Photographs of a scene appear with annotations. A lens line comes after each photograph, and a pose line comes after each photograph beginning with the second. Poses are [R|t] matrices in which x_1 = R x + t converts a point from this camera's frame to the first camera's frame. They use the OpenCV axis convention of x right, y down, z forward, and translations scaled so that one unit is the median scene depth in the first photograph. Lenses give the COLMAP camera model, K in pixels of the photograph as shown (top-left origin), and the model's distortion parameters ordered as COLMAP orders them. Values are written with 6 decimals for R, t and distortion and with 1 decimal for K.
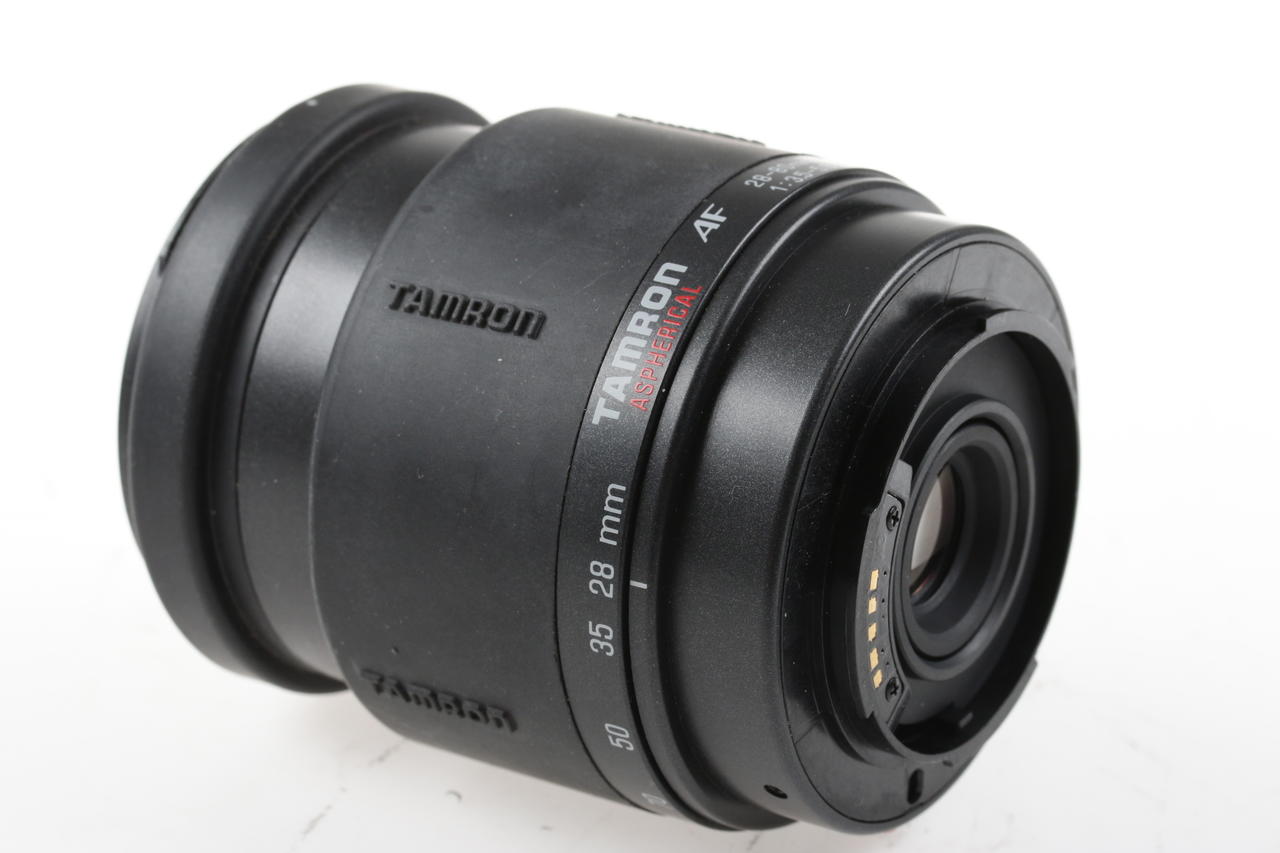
lens RADIAL K [[3594.9, 0, 639.5], [0, 3594.9, 426.7], [0, 0, 1]] dist [0.002985, 0.000000]
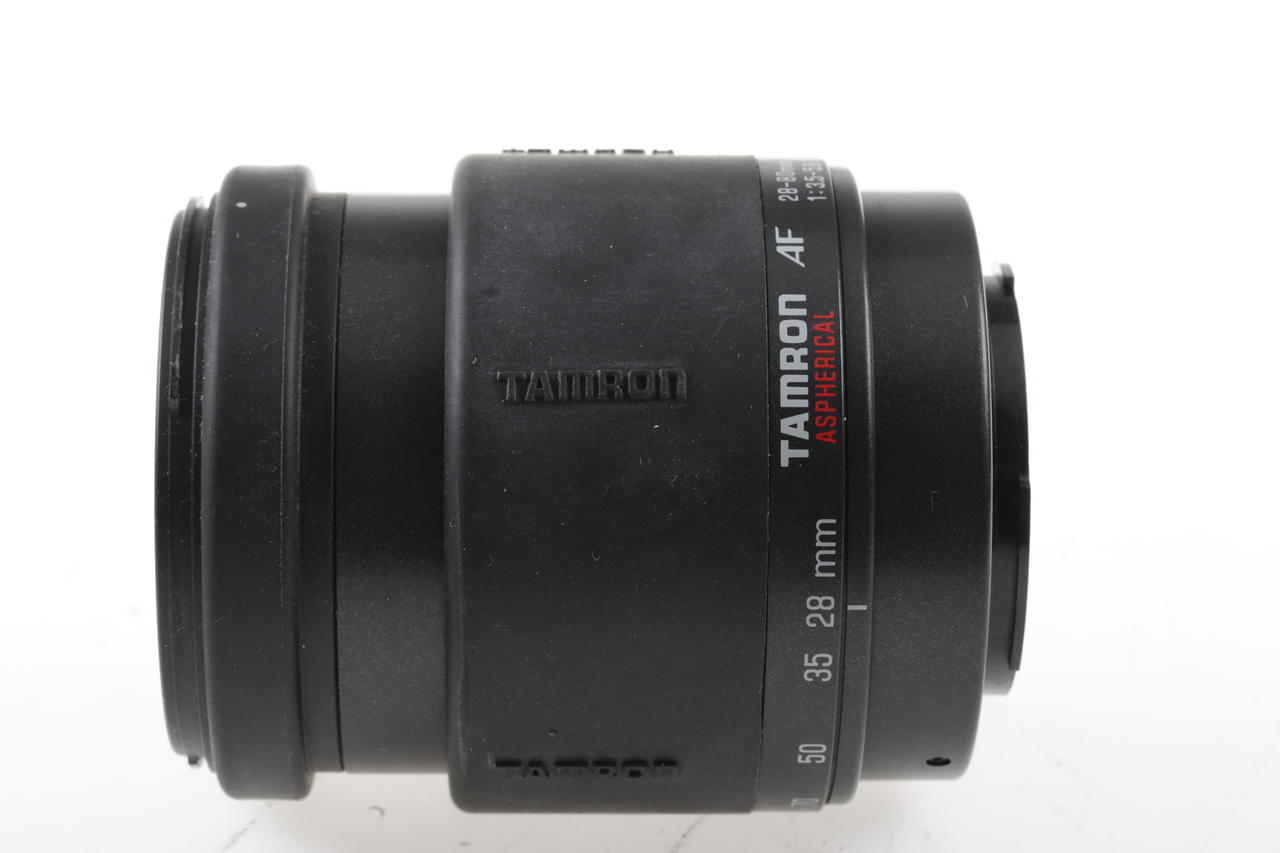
lens RADIAL K [[3594.9, 0, 639.4], [0, 3594.9, 425.8], [0, 0, 1]] dist [0.002985, 0.000000]
pose [[0.865382, -0.239353, 0.440254, -0.492882], [0.207648, 0.970857, 0.119666, -0.142187], [-0.456066, -0.012139, 0.889863, 0.111491]]
